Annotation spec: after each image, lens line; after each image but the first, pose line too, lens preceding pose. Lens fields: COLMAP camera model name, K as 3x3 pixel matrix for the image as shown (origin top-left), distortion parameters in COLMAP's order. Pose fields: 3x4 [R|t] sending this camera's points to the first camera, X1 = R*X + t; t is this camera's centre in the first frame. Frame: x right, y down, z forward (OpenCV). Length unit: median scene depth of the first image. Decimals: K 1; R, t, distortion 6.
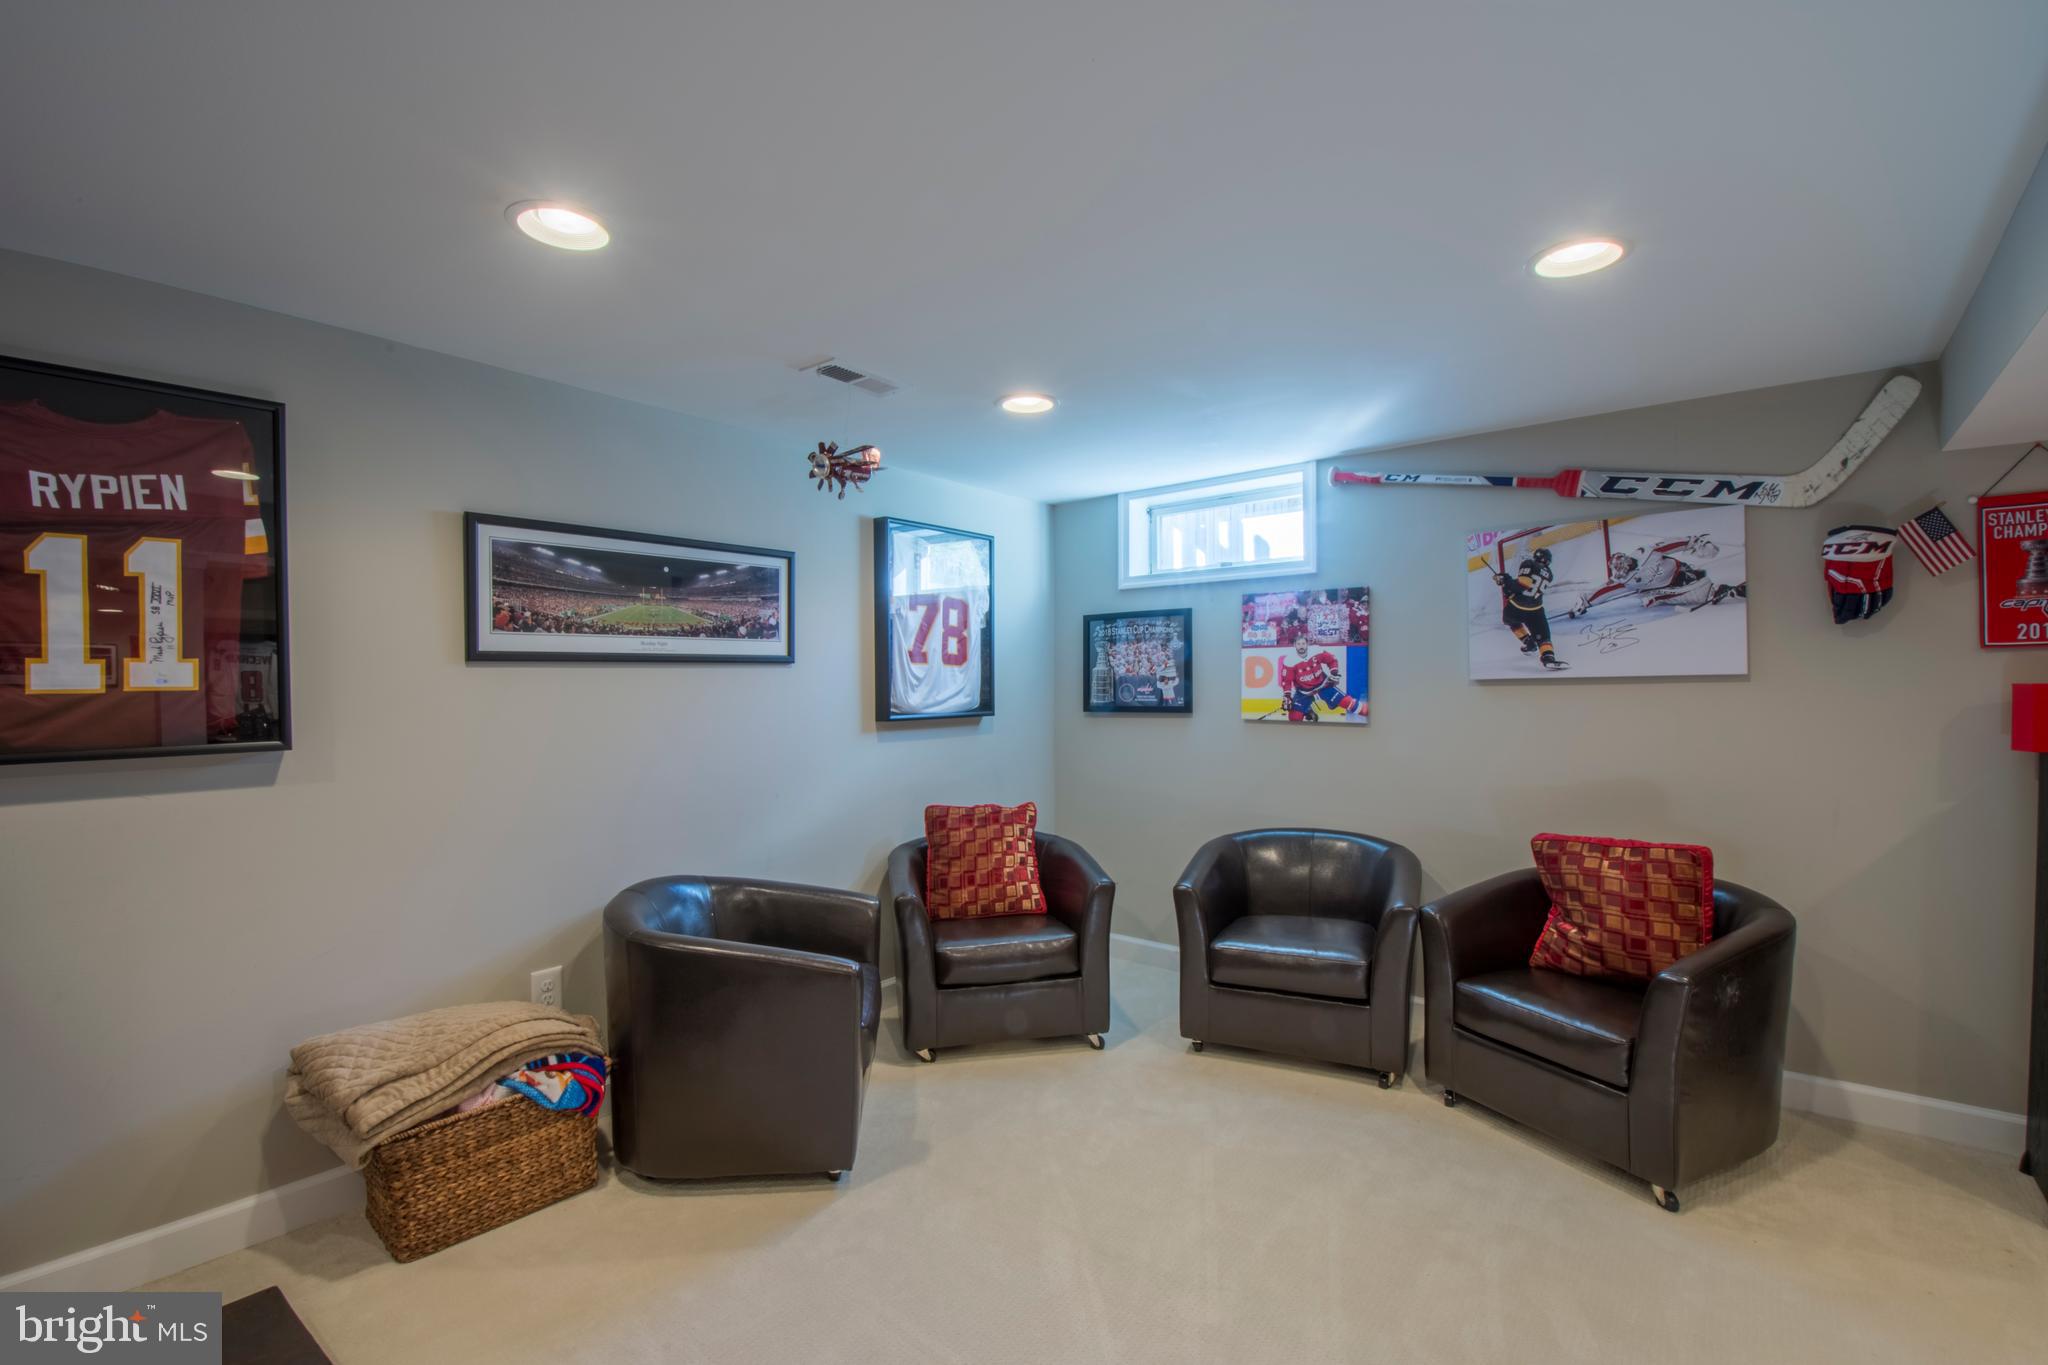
lens RADIAL K [[898.9, 0, 1014.7], [0, 898.9, 691.3], [0, 0, 1]] dist [0.015672, -0.022080]
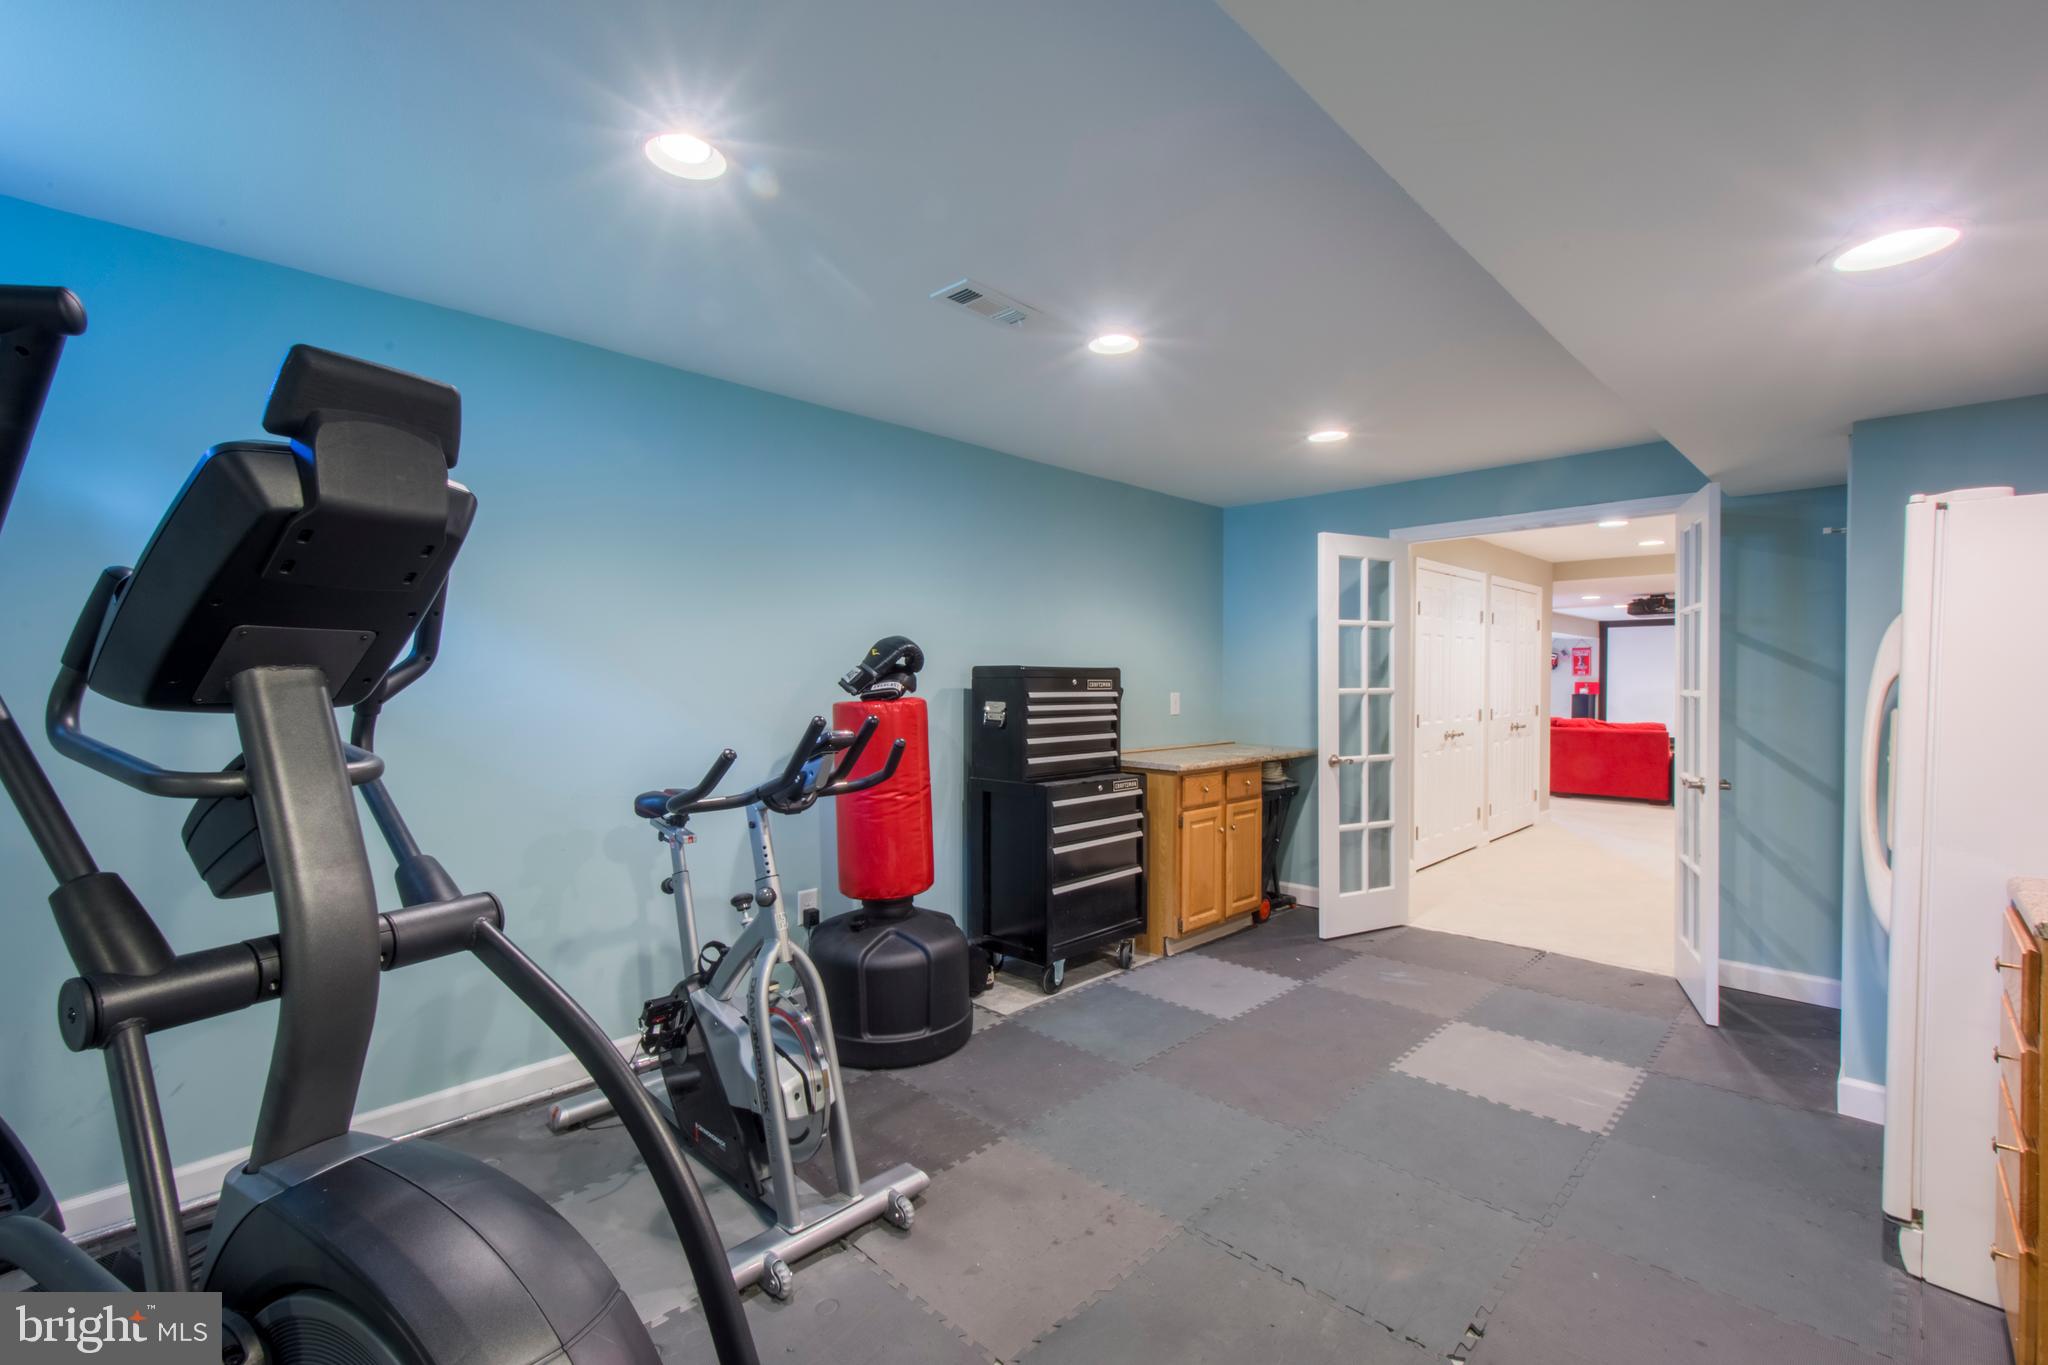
lens RADIAL K [[889.8, 0, 1014.9], [0, 889.8, 688.1], [0, 0, 1]] dist [0.012704, -0.001006]
pose [[0.994803, 0.009990, -0.101332, -1.589814], [-0.009694, 0.999947, 0.003408, 0.039756], [0.101360, -0.002408, 0.994847, -4.310402]]
